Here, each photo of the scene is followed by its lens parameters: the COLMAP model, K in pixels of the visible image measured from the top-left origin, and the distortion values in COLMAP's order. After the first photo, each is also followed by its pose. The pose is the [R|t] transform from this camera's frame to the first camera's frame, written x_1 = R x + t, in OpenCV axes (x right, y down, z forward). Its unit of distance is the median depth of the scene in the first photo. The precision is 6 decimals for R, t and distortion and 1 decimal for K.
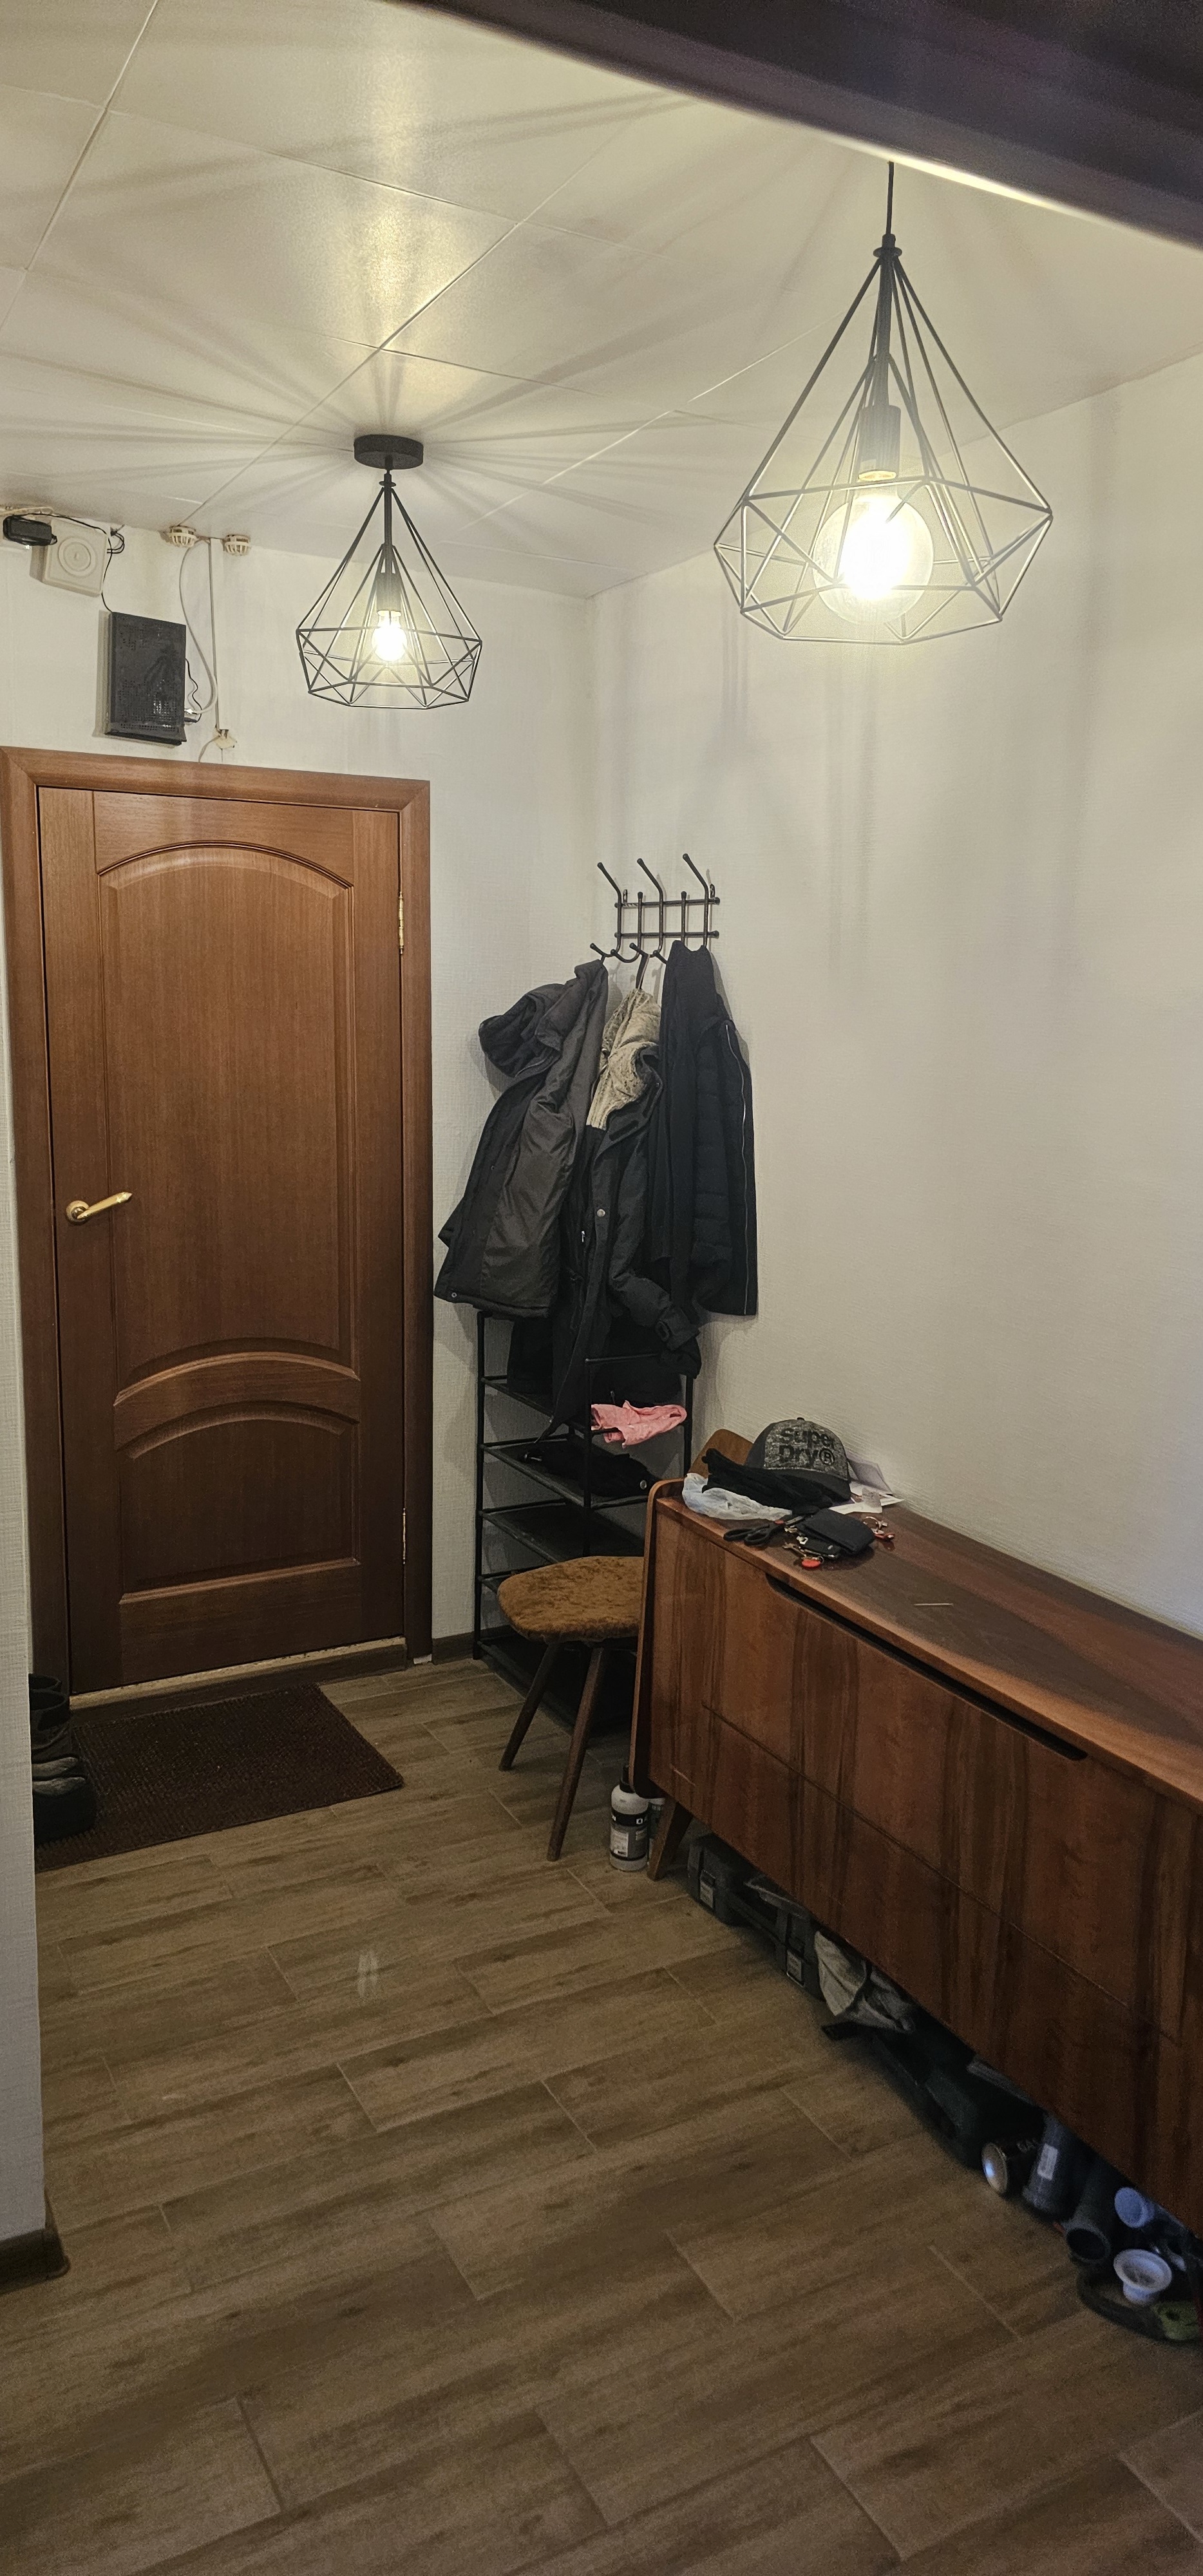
lens RADIAL K [[1704.6, 0, 603.2], [0, 1704.6, 1224.3], [0, 0, 1]] dist [0.057367, -0.056181]
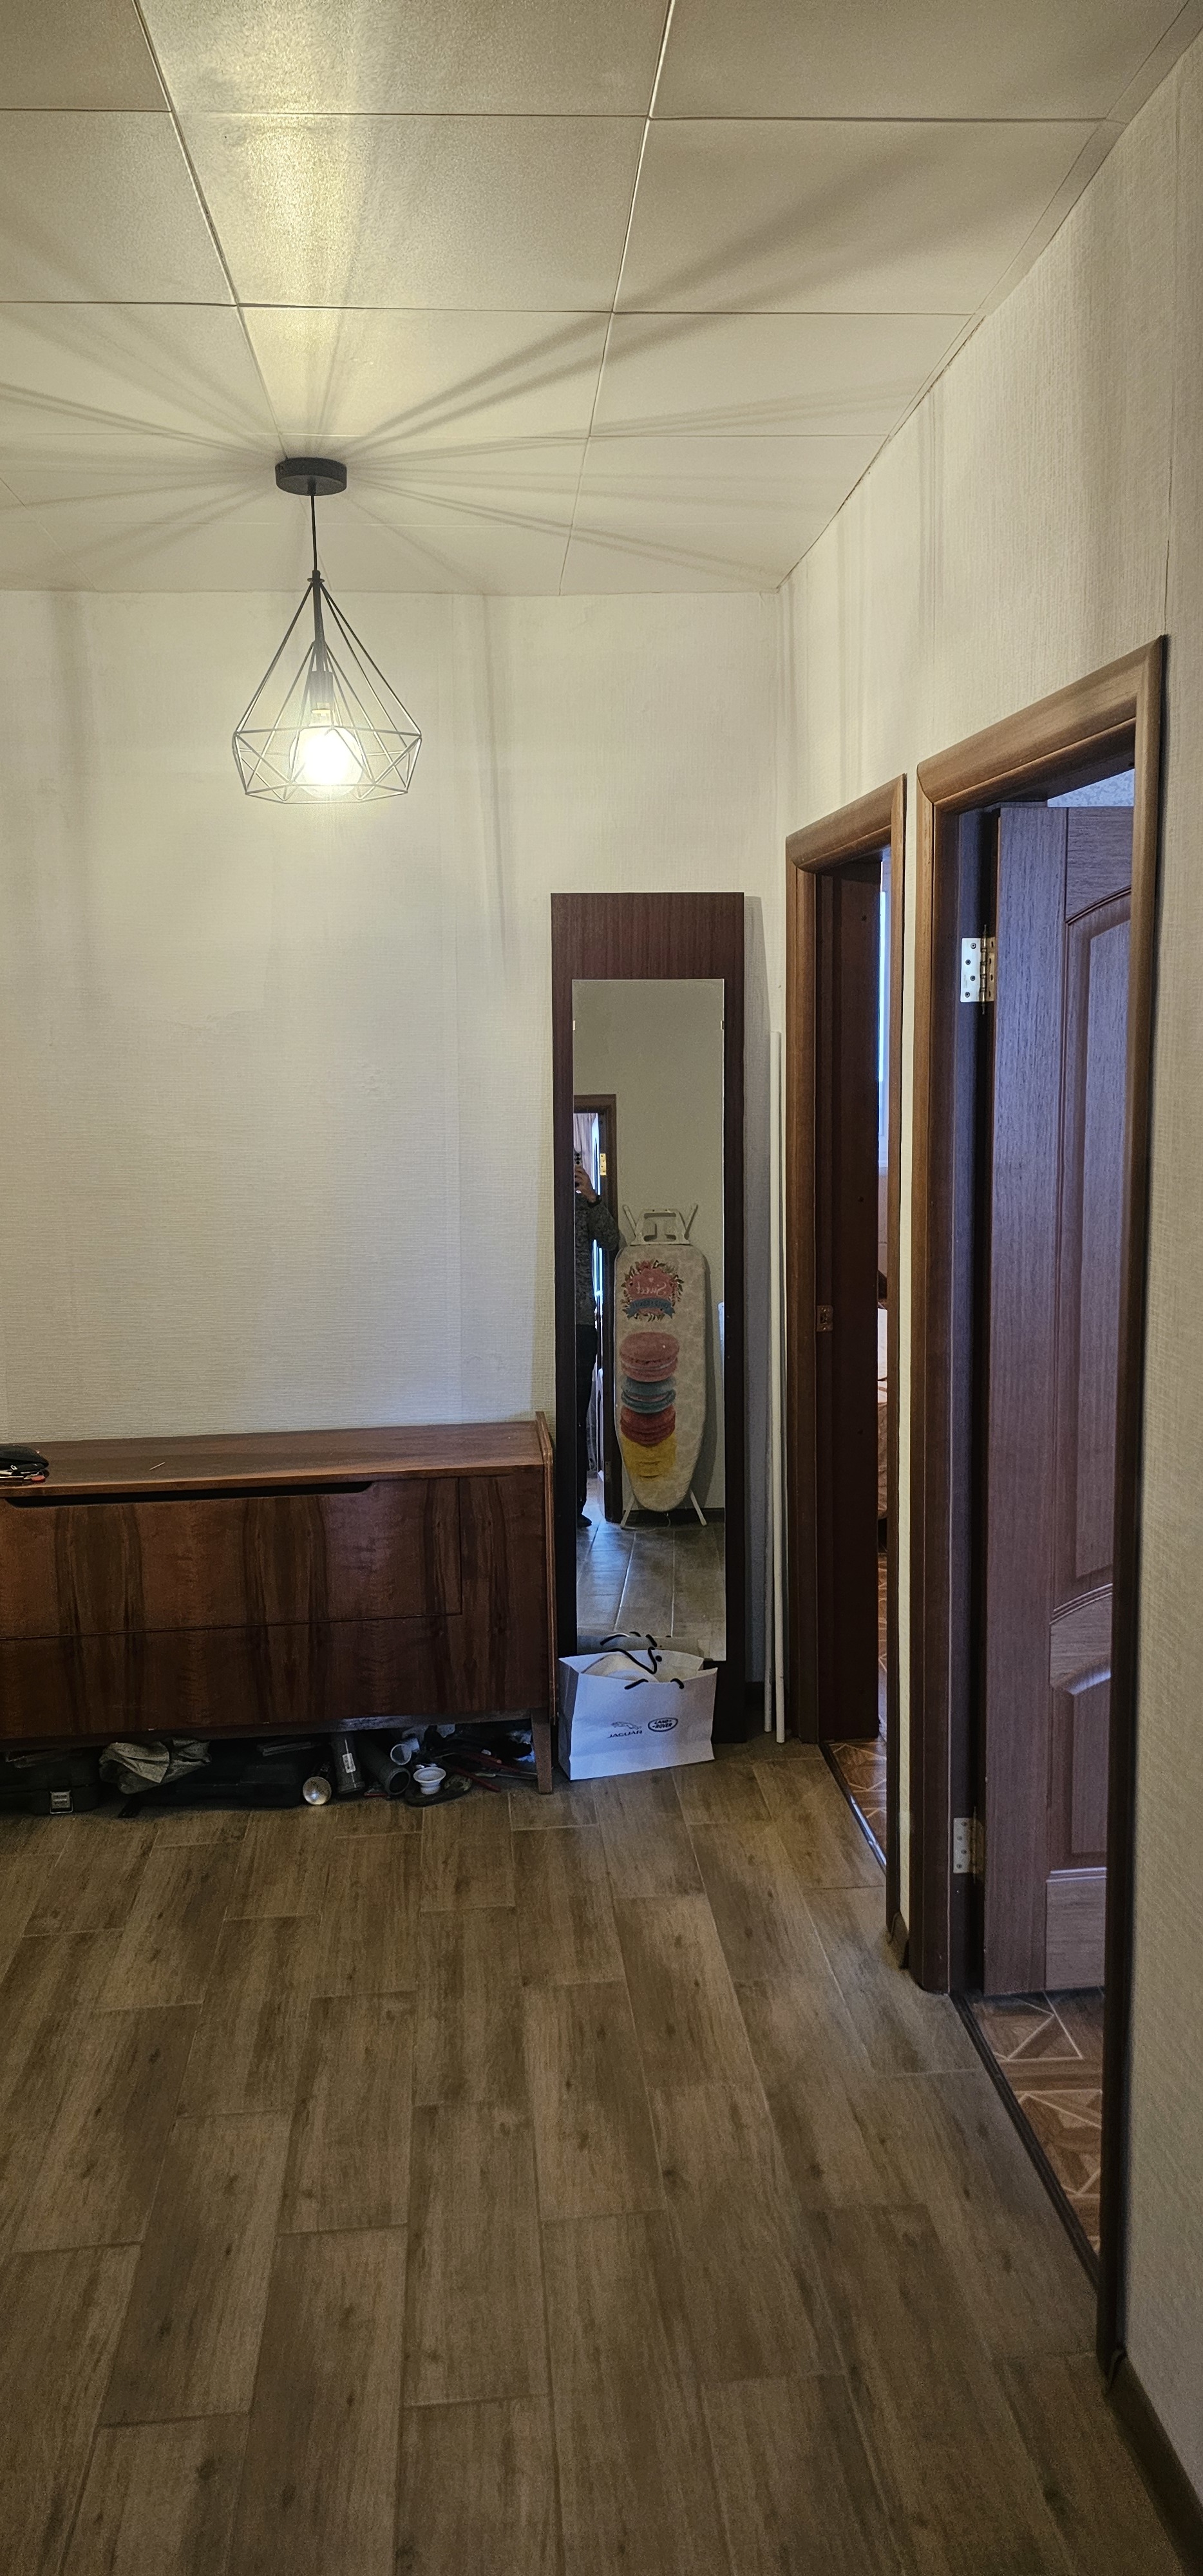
lens RADIAL K [[1704.6, 0, 603.2], [0, 1704.6, 1224.3], [0, 0, 1]] dist [0.057367, -0.056181]
pose [[0.403165, -0.139723, 0.904398, -1.039776], [0.153462, 0.984603, 0.083703, -0.035652], [-0.902168, 0.105045, 0.418399, 0.092338]]
